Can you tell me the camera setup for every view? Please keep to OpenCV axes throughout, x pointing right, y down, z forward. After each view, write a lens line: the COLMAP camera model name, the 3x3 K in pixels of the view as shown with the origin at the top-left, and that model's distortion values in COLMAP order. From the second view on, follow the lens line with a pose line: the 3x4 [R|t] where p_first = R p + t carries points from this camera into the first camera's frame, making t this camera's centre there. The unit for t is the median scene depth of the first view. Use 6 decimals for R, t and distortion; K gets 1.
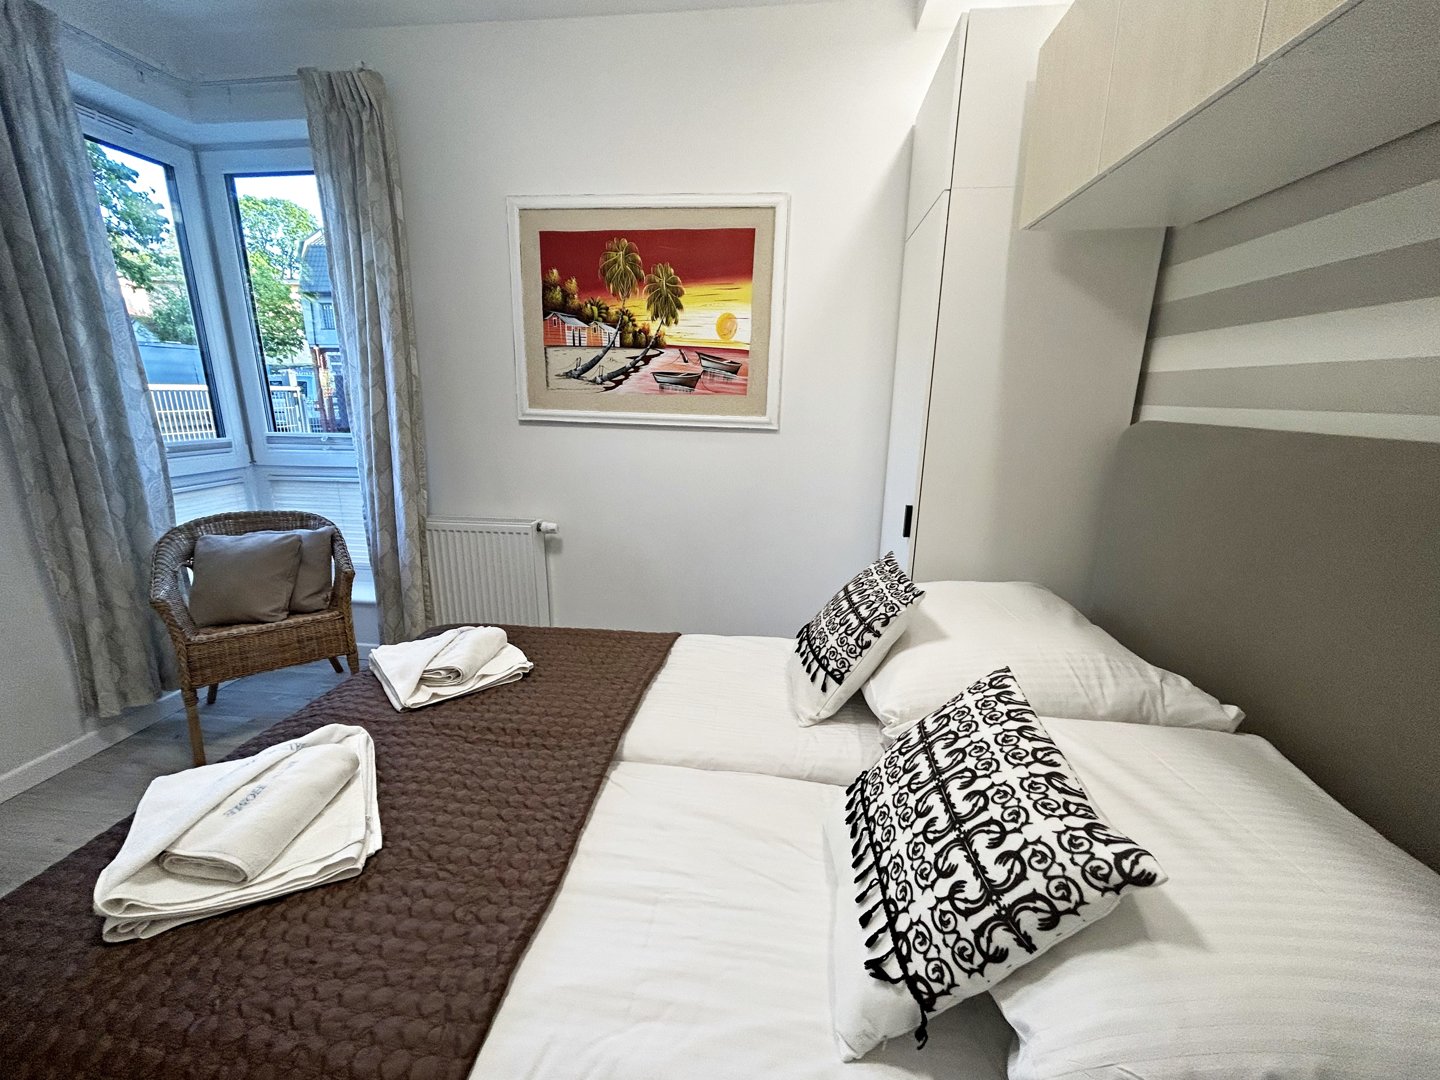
lens RADIAL K [[604.8, 0, 720.0], [0, 604.8, 540.0], [0, 0, 1]] dist [-0.000410, -0.000396]
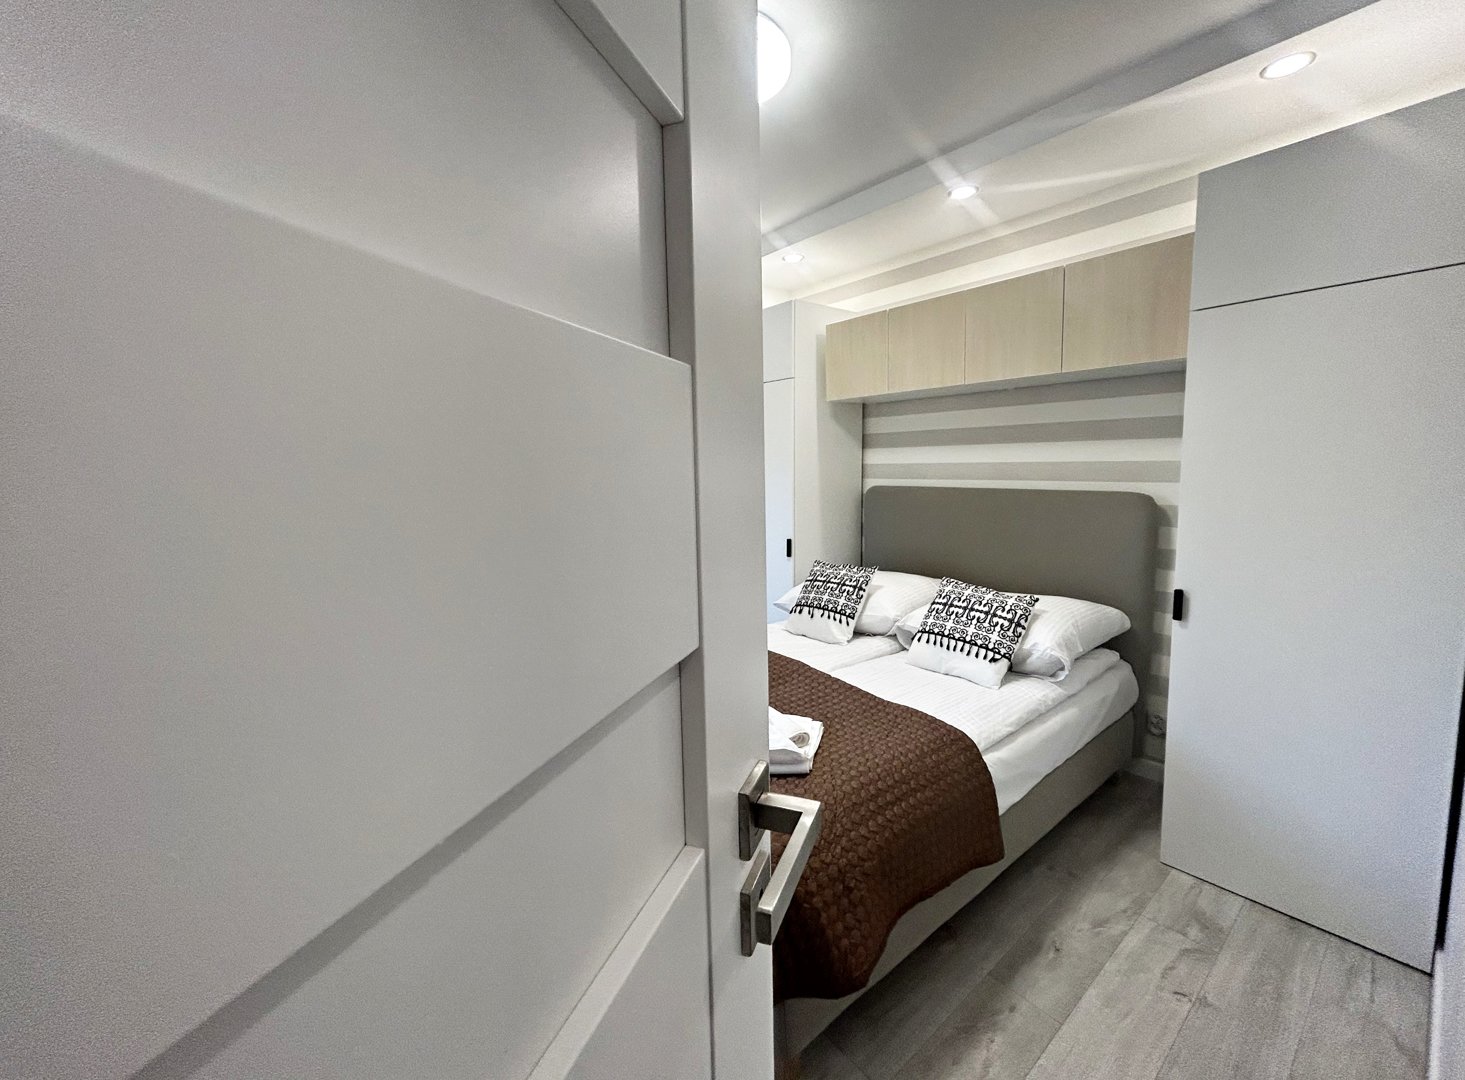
lens RADIAL K [[575.8, 0, 721.4], [0, 575.8, 553.3], [0, 0, 1]] dist [-0.000042, -0.000373]
pose [[0.698688, -0.167402, 0.695565, -0.839039], [0.223286, 0.974699, 0.010293, -0.061393], [-0.679690, 0.148119, 0.718389, -0.092340]]
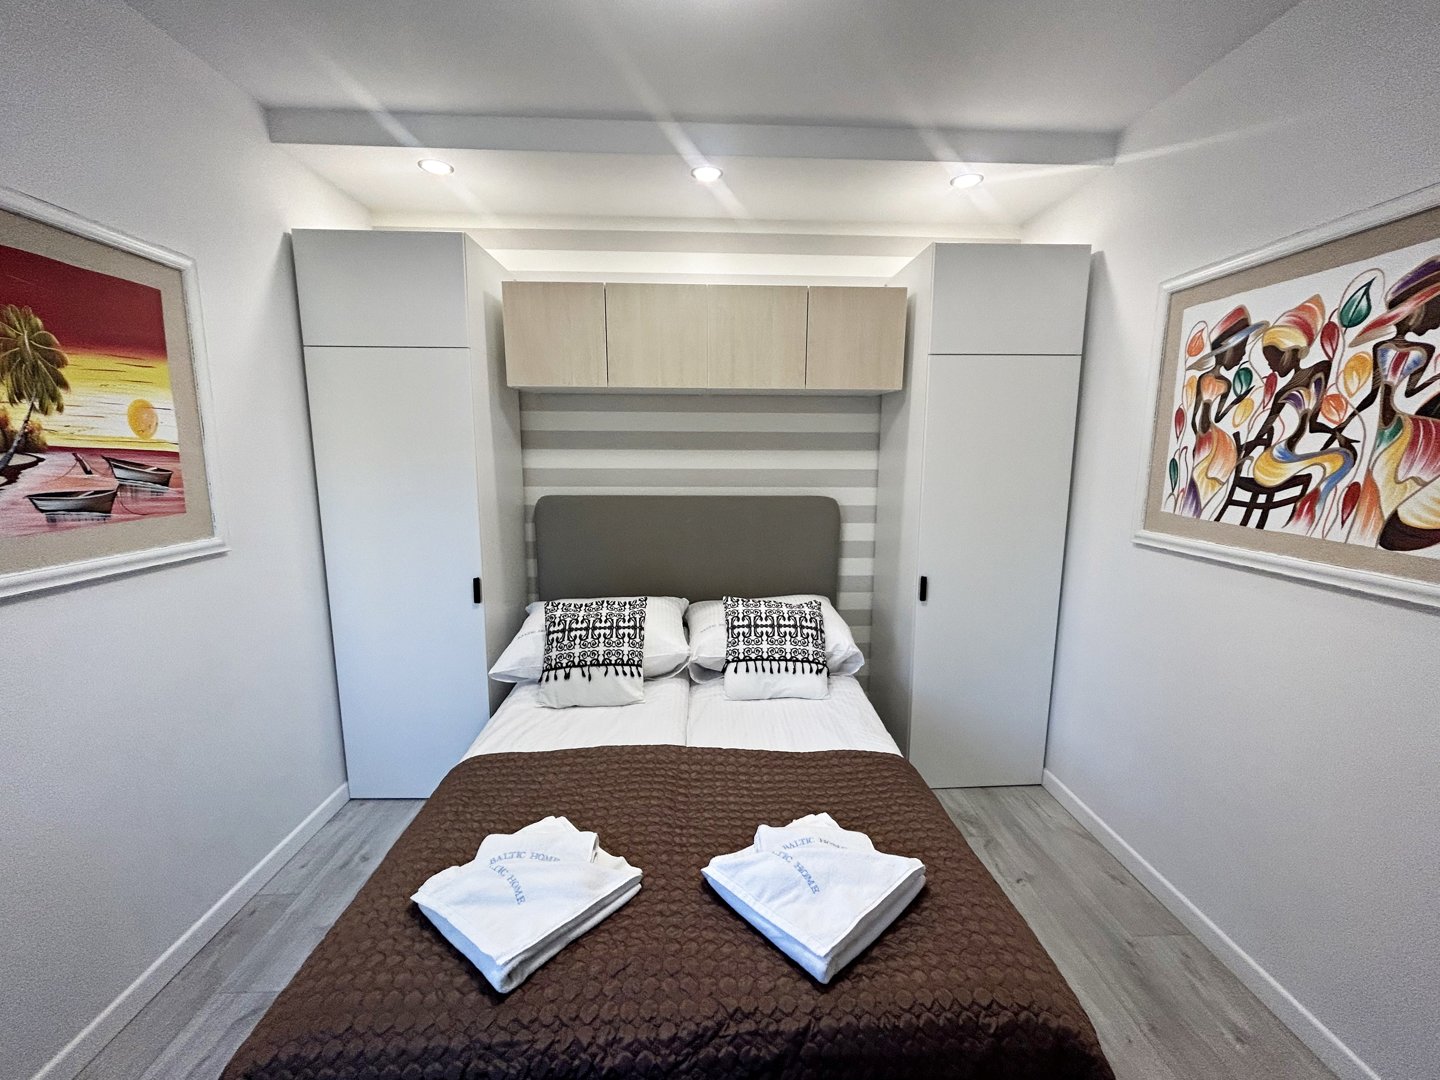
lens RADIAL K [[604.8, 0, 720.0], [0, 604.8, 540.0], [0, 0, 1]] dist [-0.000410, -0.000396]
pose [[-0.156255, -0.170871, 0.972824, -0.778210], [0.237829, 0.949435, 0.204963, -0.211904], [-0.958656, 0.263393, -0.107715, 0.494850]]
